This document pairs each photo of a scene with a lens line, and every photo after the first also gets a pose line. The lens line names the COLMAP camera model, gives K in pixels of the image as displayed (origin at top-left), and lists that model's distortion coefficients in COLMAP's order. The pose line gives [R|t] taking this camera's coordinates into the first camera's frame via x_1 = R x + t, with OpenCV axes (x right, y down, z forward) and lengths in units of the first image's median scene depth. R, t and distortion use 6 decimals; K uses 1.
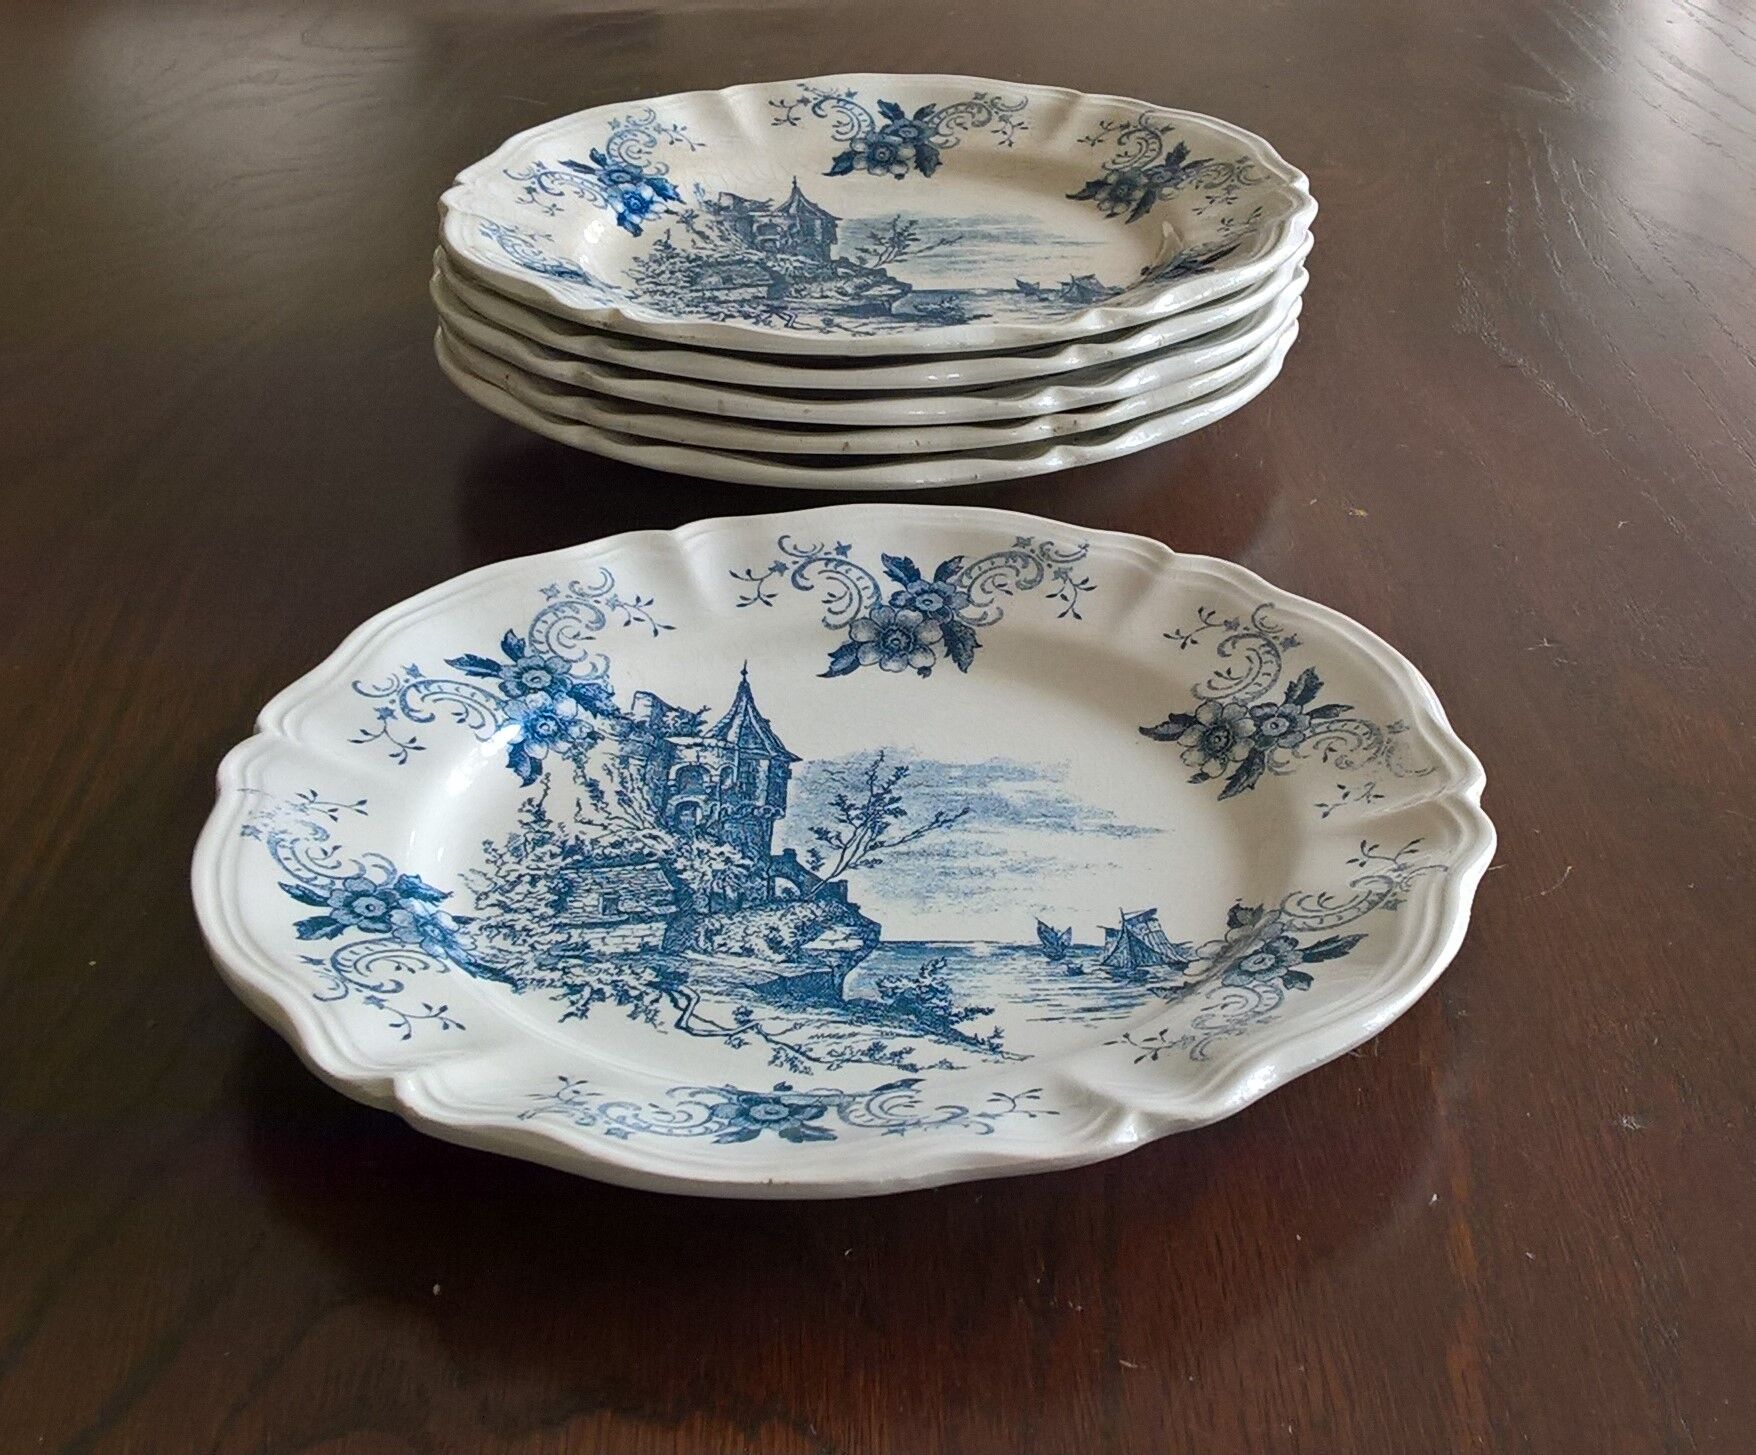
lens RADIAL K [[2320.9, 0, 988.6], [0, 2320.9, 742.5], [0, 0, 1]] dist [0.044071, 0.000000]
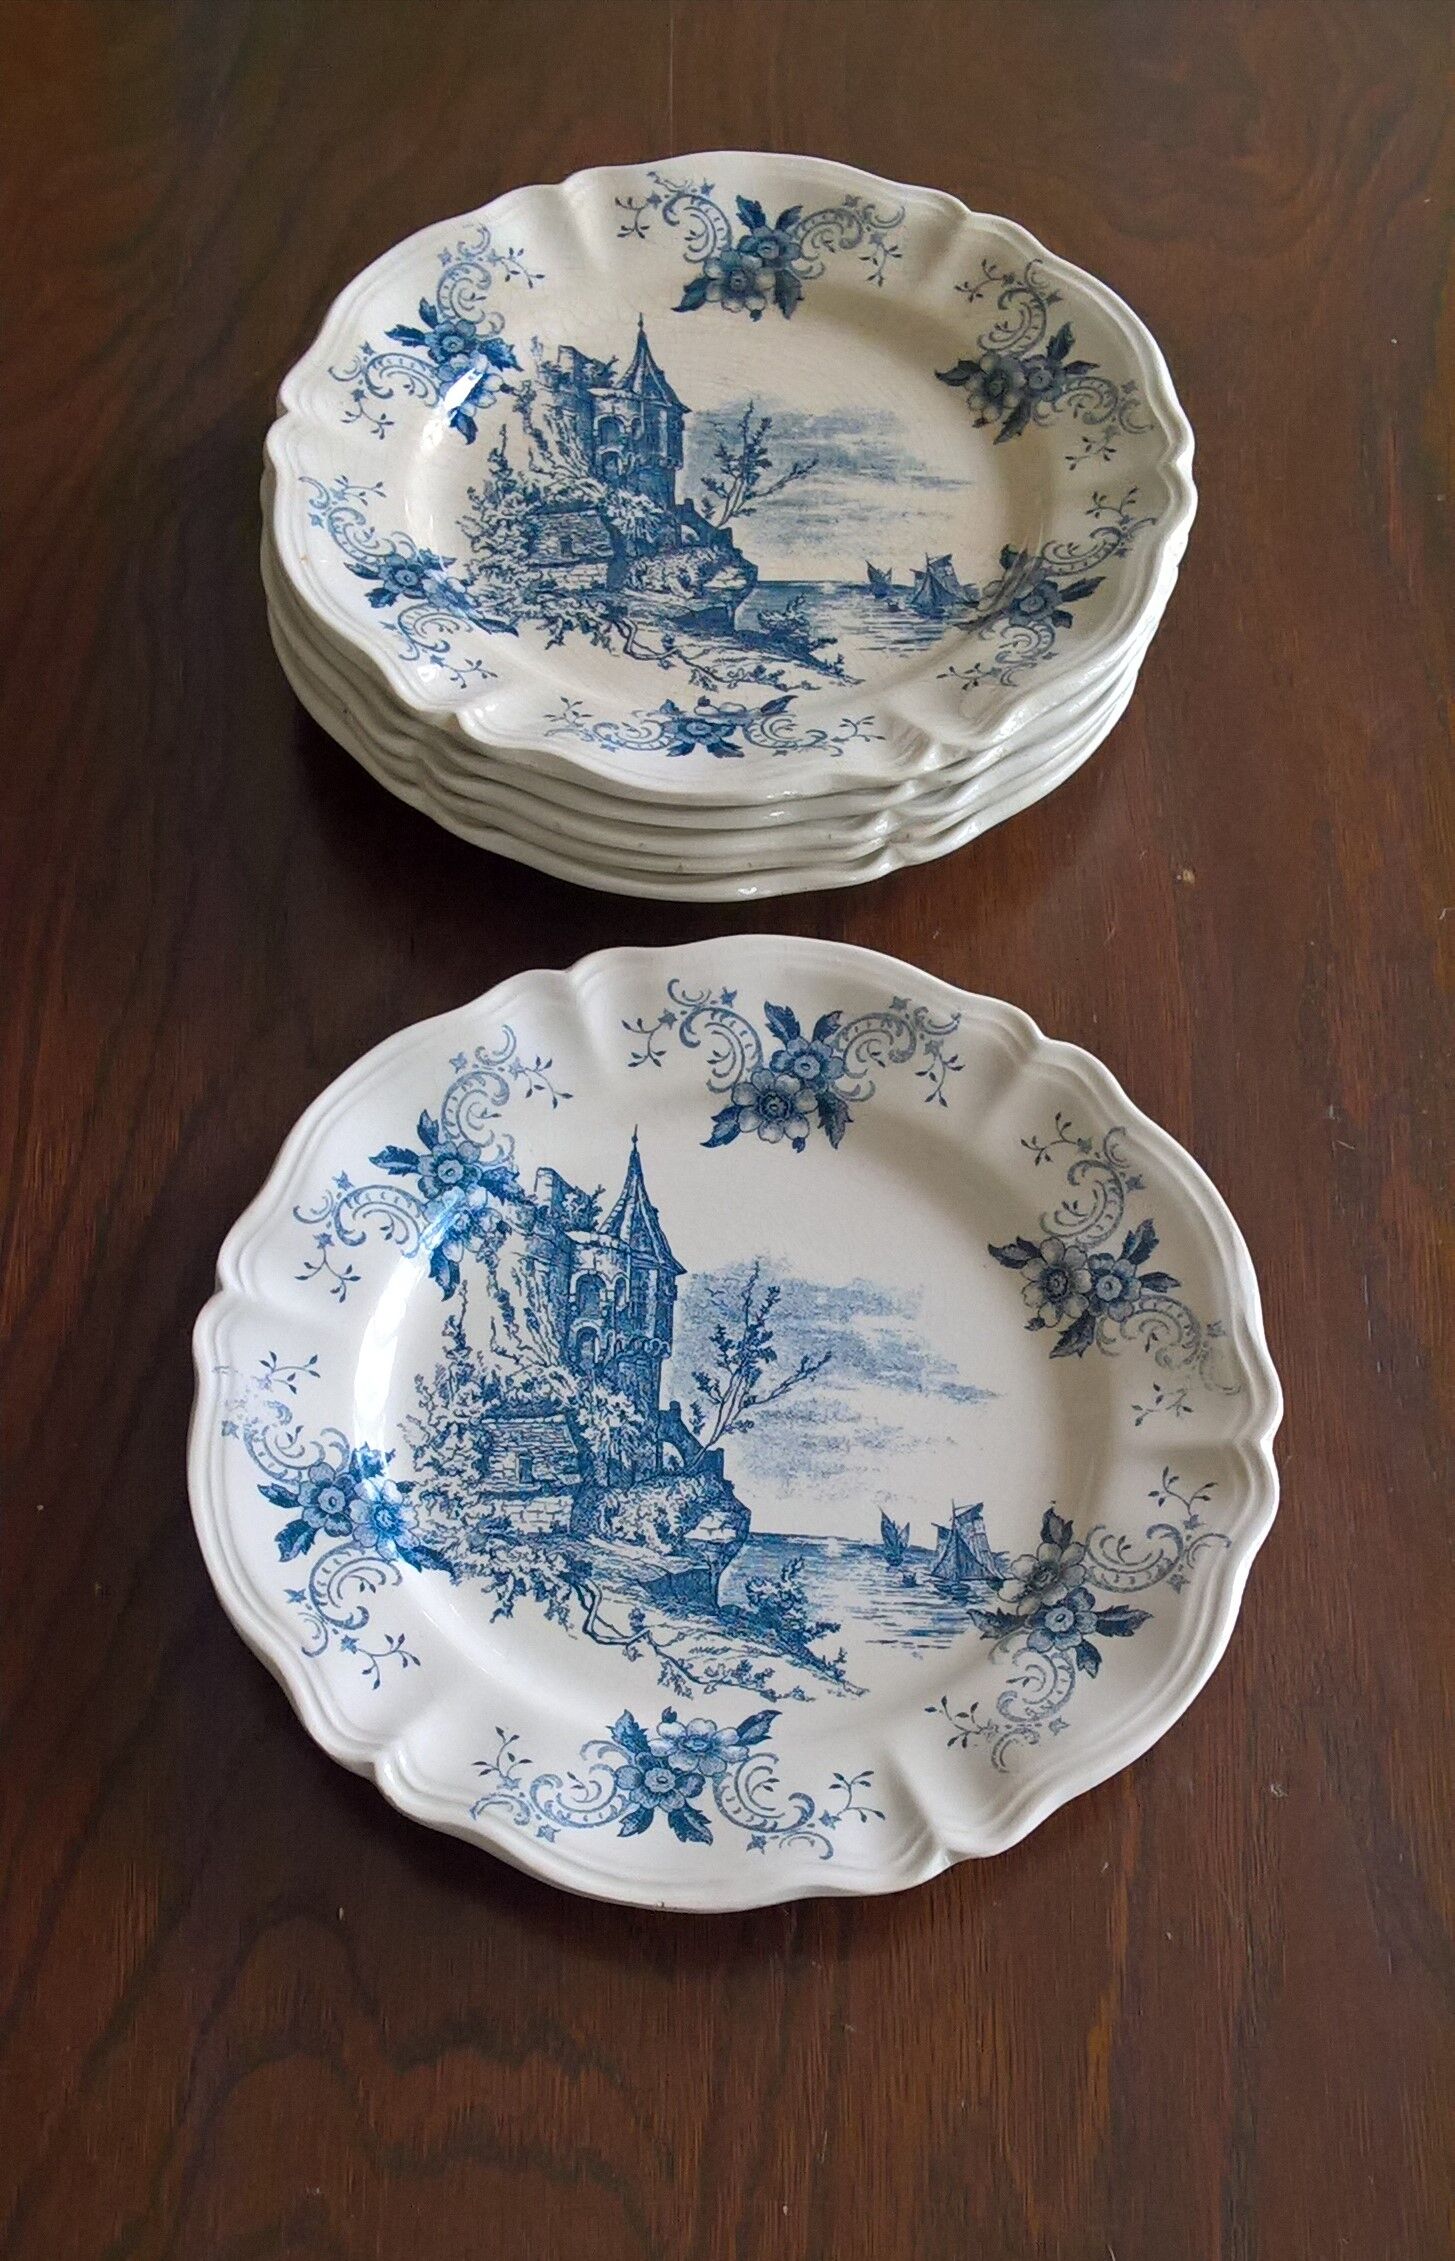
lens RADIAL K [[2304.8, 0, 693.5], [0, 2304.8, 1298.4], [0, 0, 1]] dist [0.008628, 0.000000]
pose [[0.997385, 0.062411, -0.036454, -0.036145], [-0.035211, 0.860026, 0.509034, -0.568636], [0.063120, -0.506419, 0.859974, 0.028307]]
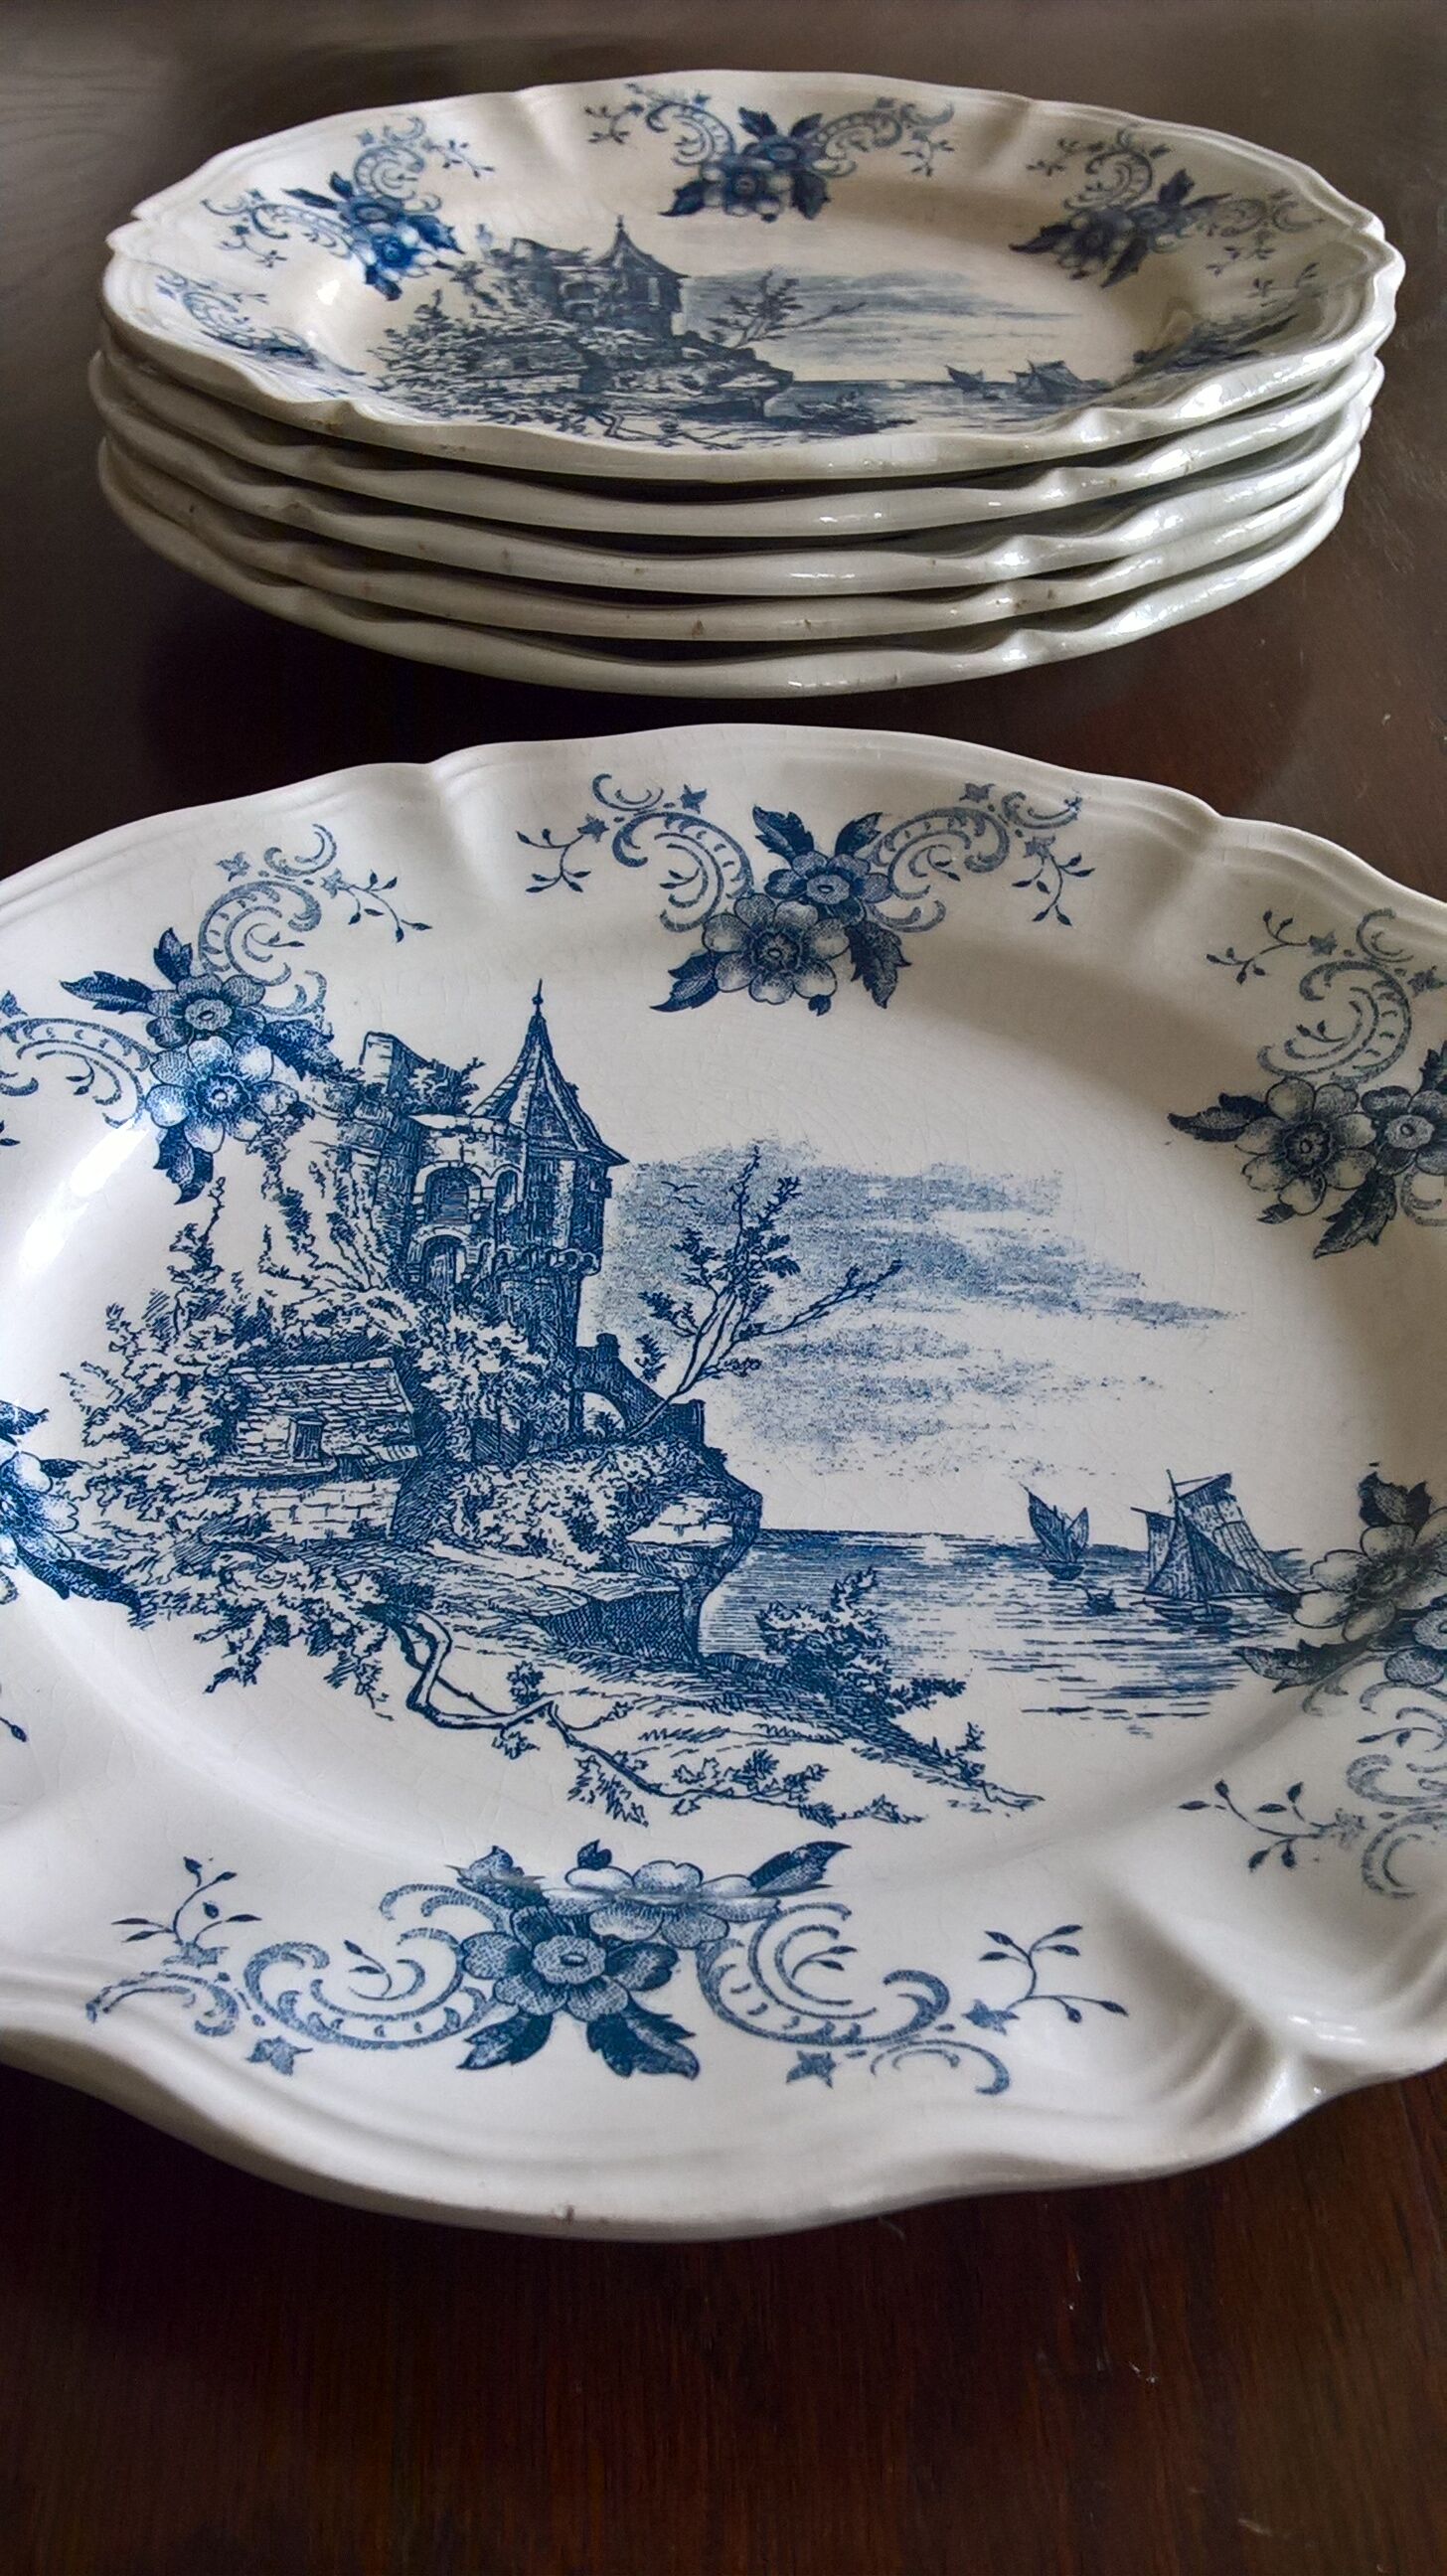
lens RADIAL K [[2285.4, 0, 695.4], [0, 2285.4, 1317.8], [0, 0, 1]] dist [0.052187, -0.173970]
pose [[0.998904, 0.026864, -0.038338, -0.038669], [-0.019499, 0.983300, 0.180946, -0.064490], [0.042559, -0.180000, 0.982745, 0.400984]]
